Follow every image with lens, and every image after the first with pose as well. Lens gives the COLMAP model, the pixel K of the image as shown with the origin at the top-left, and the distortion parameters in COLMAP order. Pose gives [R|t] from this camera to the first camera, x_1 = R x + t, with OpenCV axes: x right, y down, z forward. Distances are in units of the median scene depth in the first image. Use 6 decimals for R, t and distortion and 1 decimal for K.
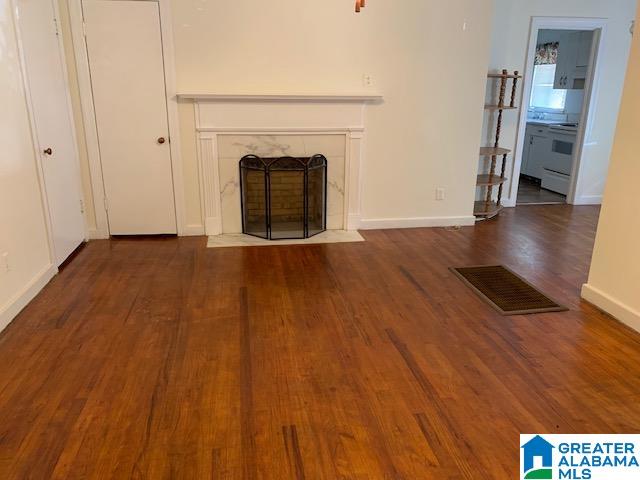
lens RADIAL K [[492.8, 0, 314.9], [0, 492.8, 244.5], [0, 0, 1]] dist [0.050920, -0.068302]
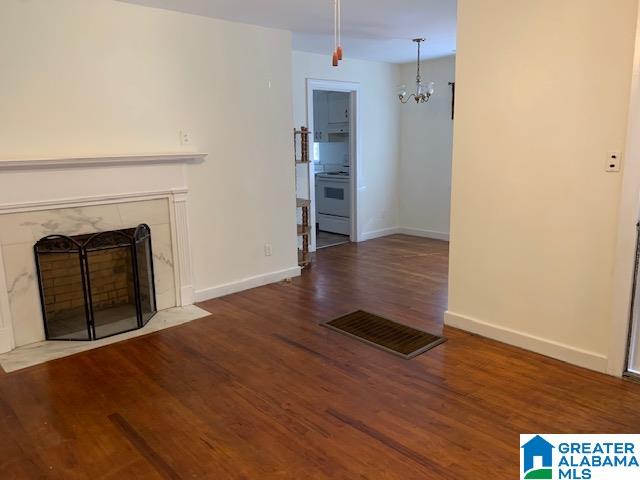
lens RADIAL K [[492.8, 0, 321.3], [0, 492.8, 241.1], [0, 0, 1]] dist [0.050920, -0.068302]
pose [[0.827262, -0.133061, 0.545831, -0.204608], [0.190954, 0.980302, -0.050435, -0.055240], [-0.528369, 0.145952, 0.836376, 0.145392]]
